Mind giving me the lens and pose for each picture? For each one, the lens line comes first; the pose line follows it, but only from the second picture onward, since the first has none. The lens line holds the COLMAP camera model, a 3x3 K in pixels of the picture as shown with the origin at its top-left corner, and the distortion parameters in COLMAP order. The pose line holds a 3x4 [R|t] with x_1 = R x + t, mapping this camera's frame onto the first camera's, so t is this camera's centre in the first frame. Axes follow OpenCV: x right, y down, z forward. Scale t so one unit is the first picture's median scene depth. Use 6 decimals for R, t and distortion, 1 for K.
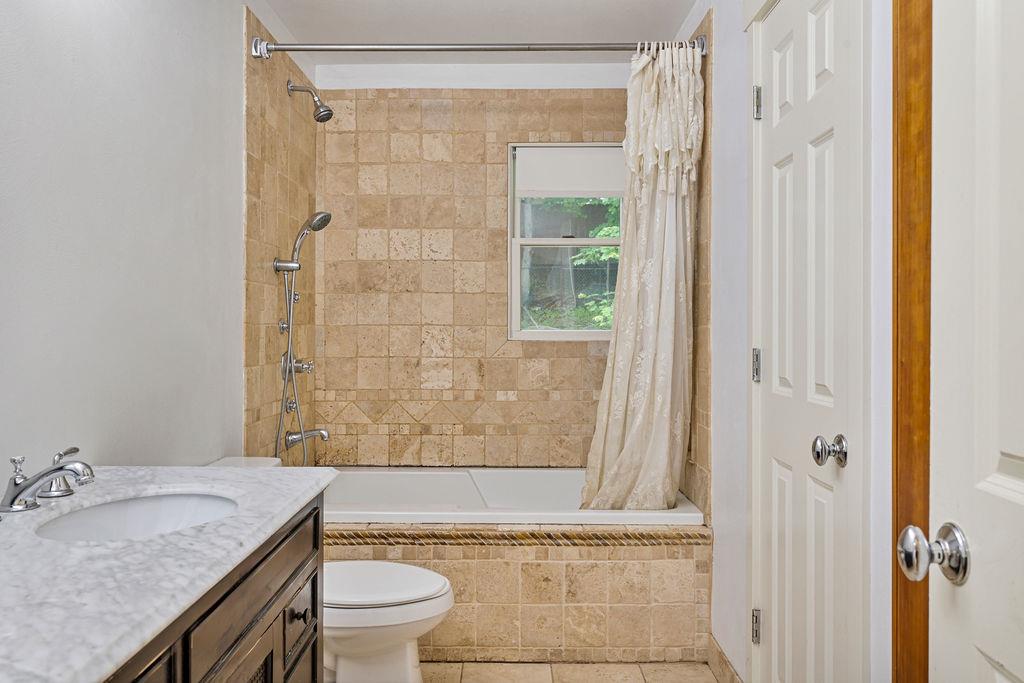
lens RADIAL K [[769.3, 0, 512.0], [0, 769.3, 341.5], [0, 0, 1]] dist [-0.002262, 0.003710]
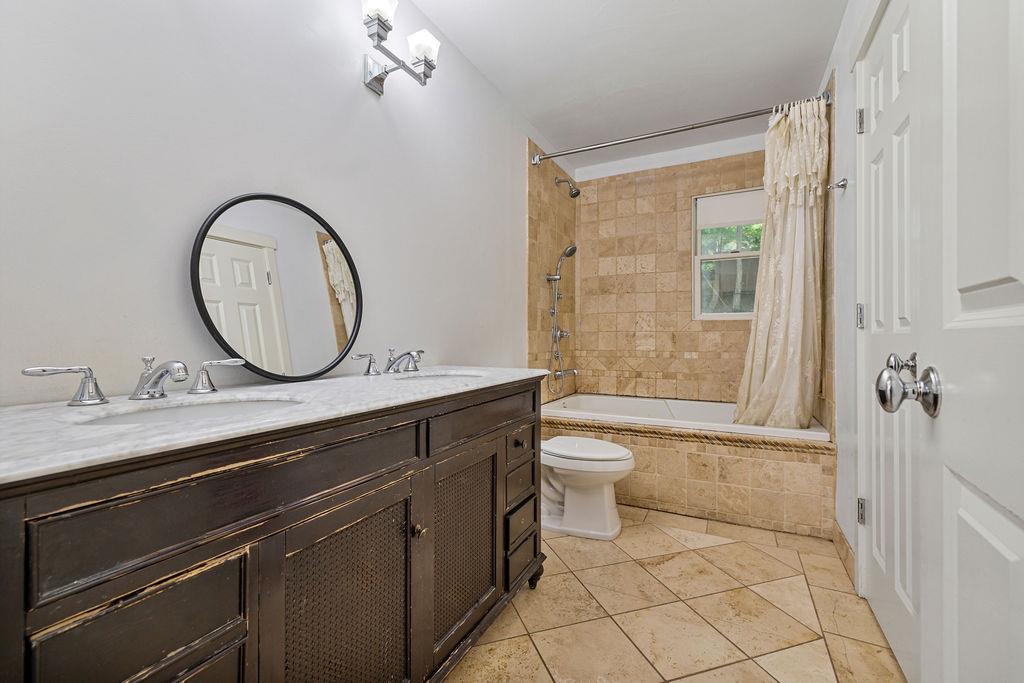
lens RADIAL K [[437.0, 0, 506.2], [0, 437.0, 338.1], [0, 0, 1]] dist [0.002664, 0.000127]
pose [[0.890720, -0.001101, -0.454550, 0.088691], [-0.002512, 0.999970, -0.007343, 0.059538], [0.454545, 0.007682, 0.890691, 0.028714]]
